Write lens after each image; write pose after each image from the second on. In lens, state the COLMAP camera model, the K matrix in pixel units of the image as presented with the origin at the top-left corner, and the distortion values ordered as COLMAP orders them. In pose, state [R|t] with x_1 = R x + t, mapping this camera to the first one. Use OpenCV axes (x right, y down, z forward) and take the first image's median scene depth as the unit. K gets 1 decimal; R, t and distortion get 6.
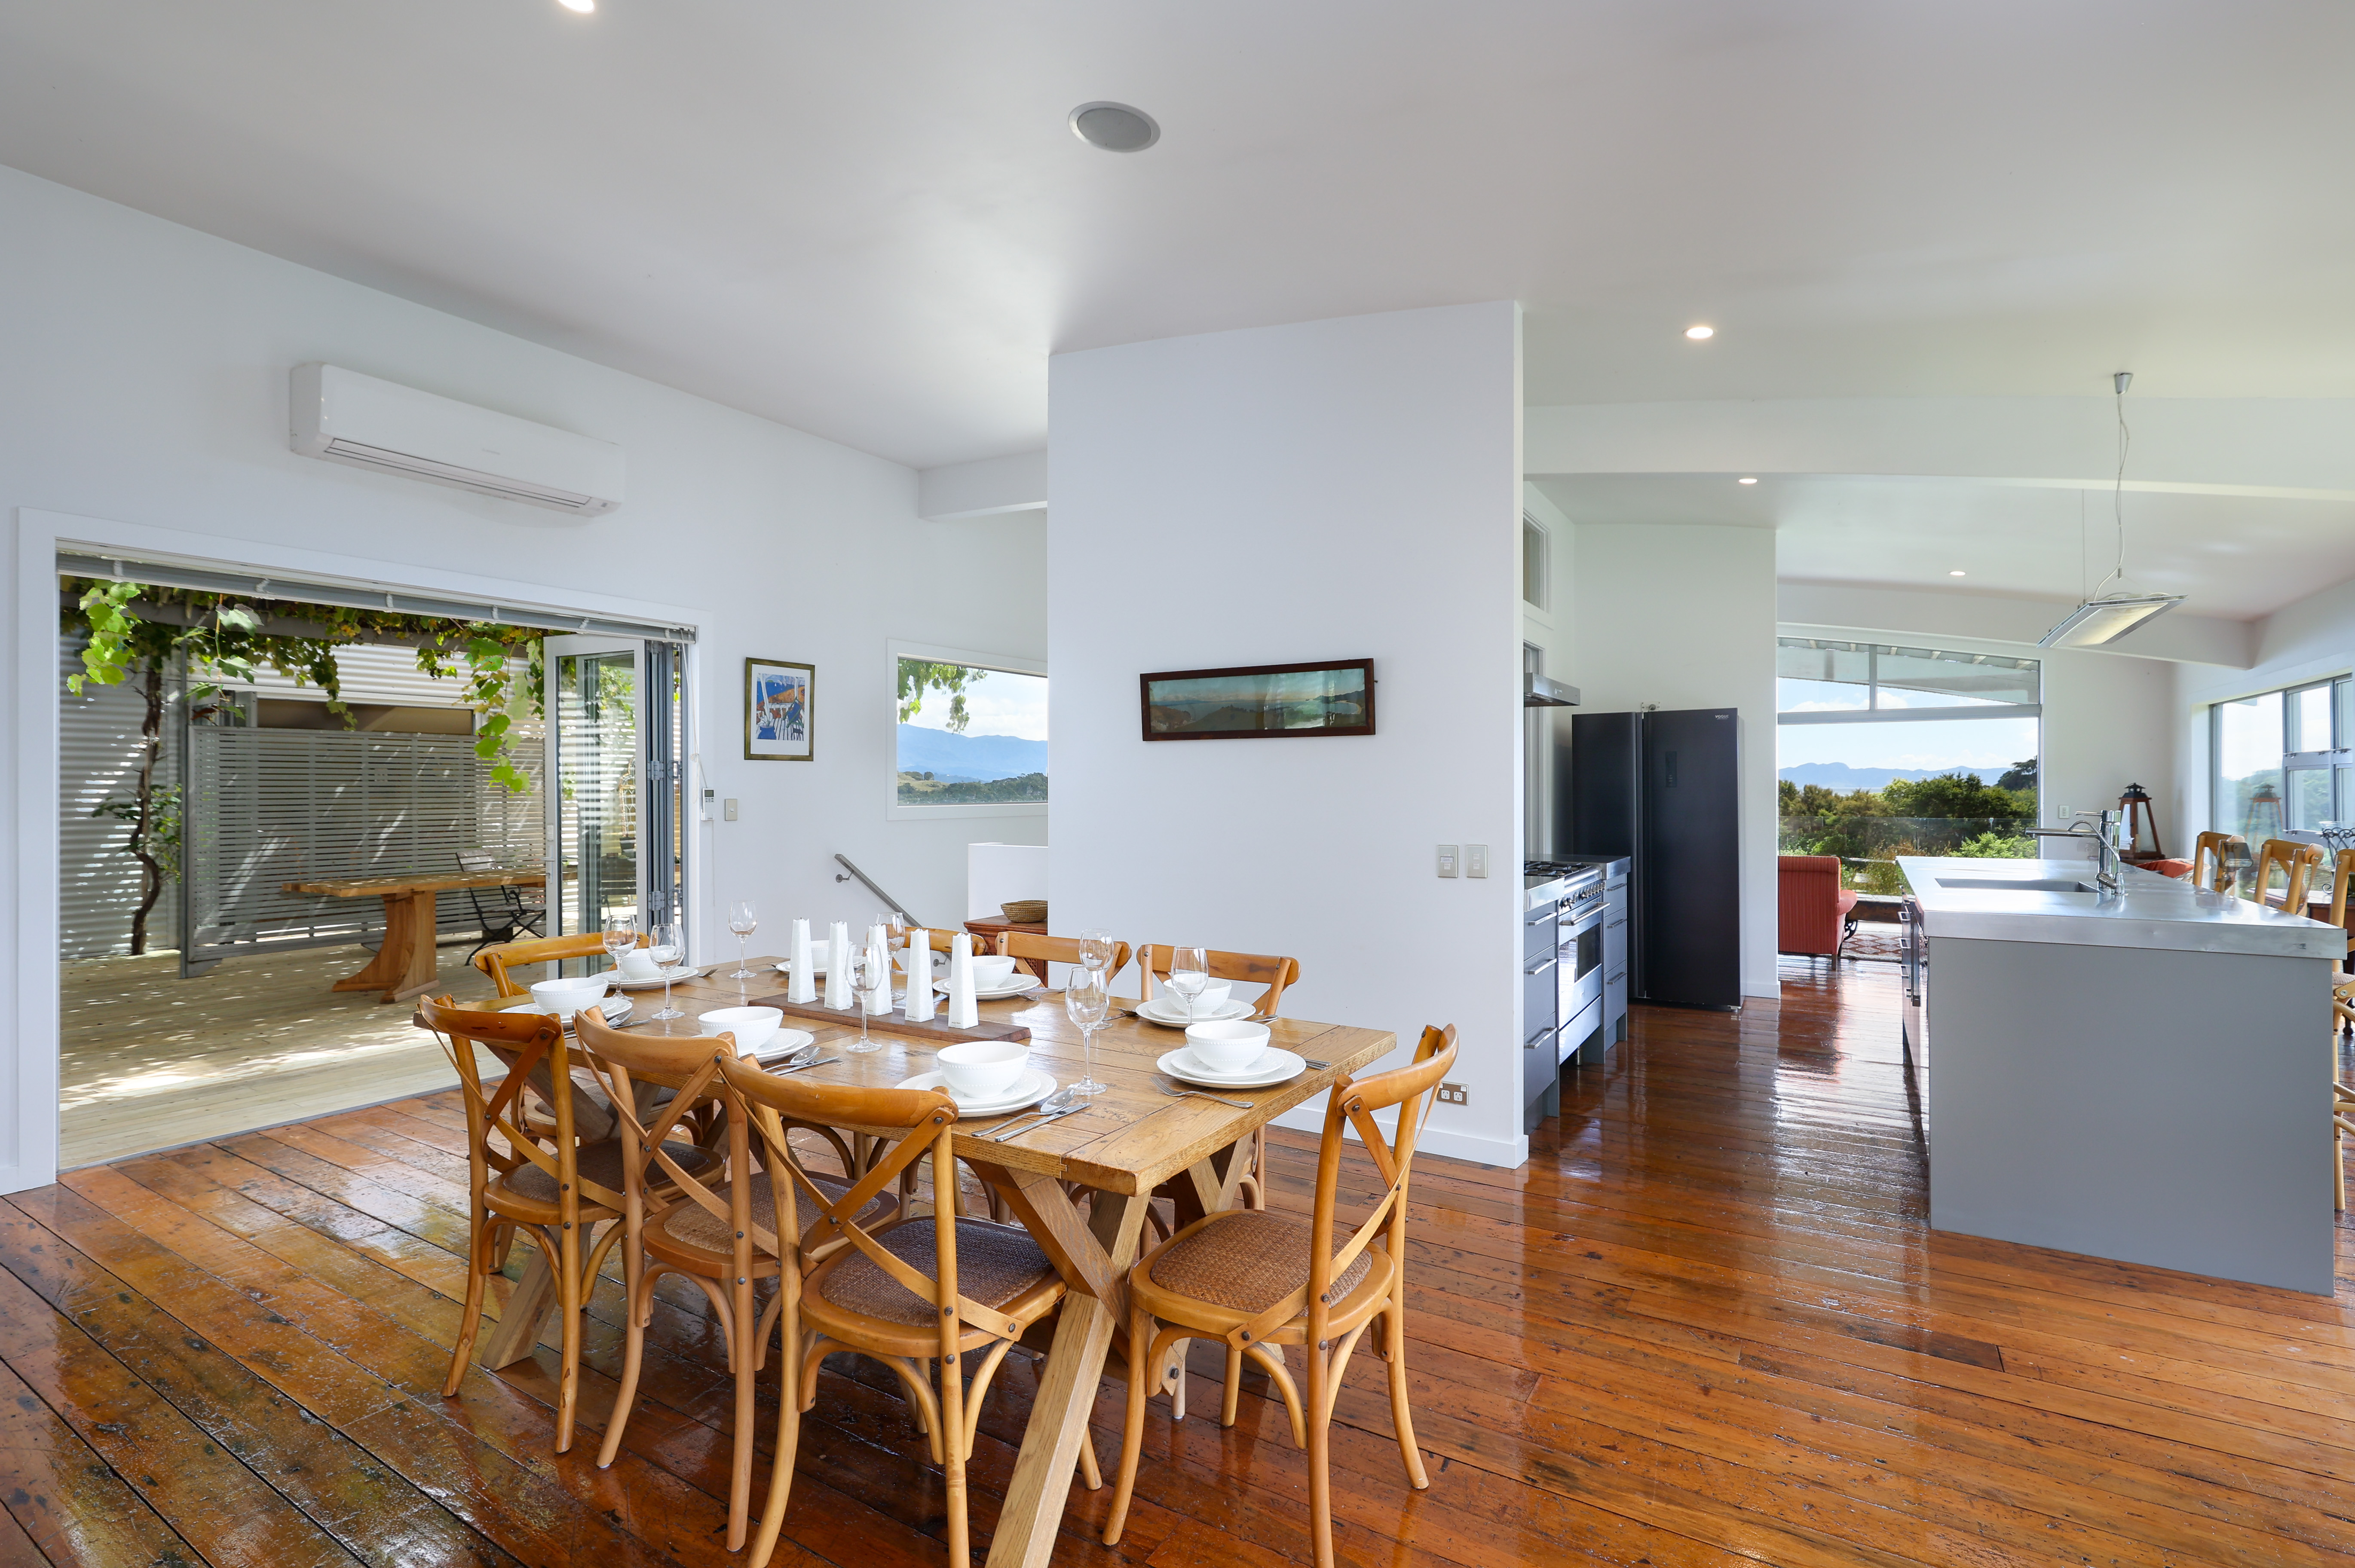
lens RADIAL K [[1095.4, 0, 1178.3], [0, 1095.4, 784.2], [0, 0, 1]] dist [-0.000028, -0.000002]
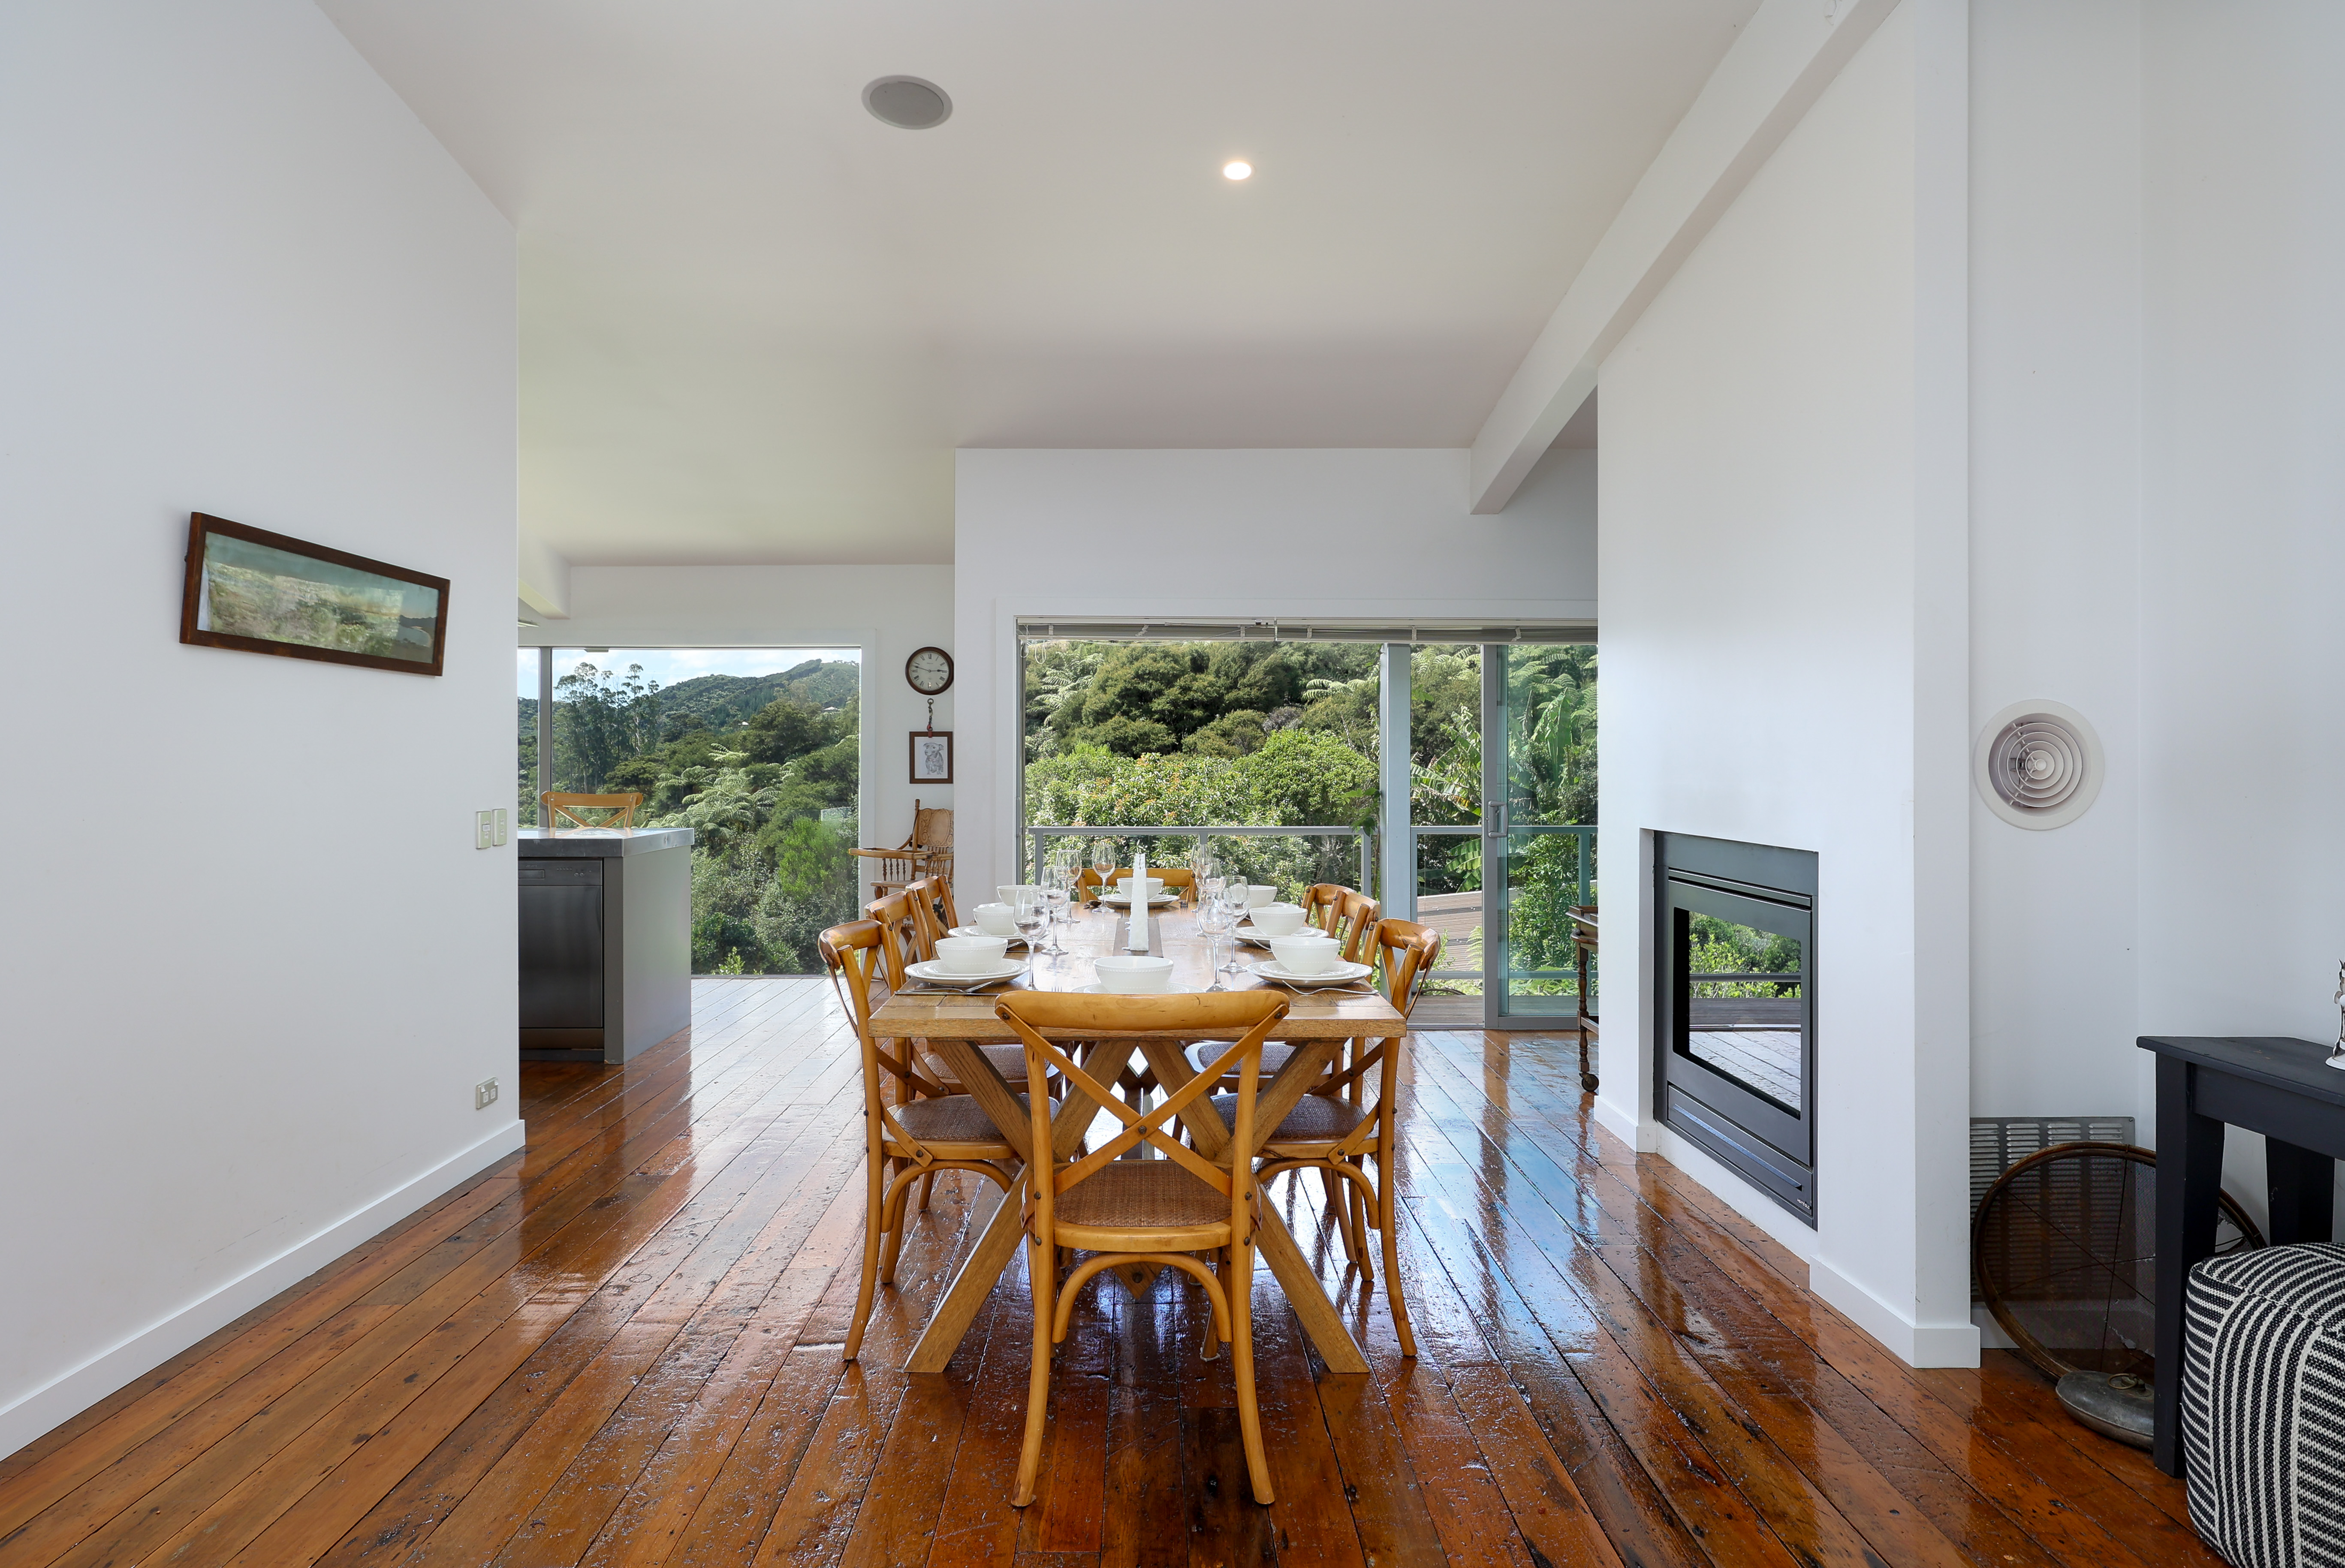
lens RADIAL K [[1224.1, 0, 1169.3], [0, 1224.1, 766.2], [0, 0, 1]] dist [0.002563, -0.000008]
pose [[-0.551339, -0.007175, 0.834251, -0.845569], [-0.006770, 0.999969, 0.004127, 0.013485], [-0.834254, -0.003373, -0.551370, 1.032991]]
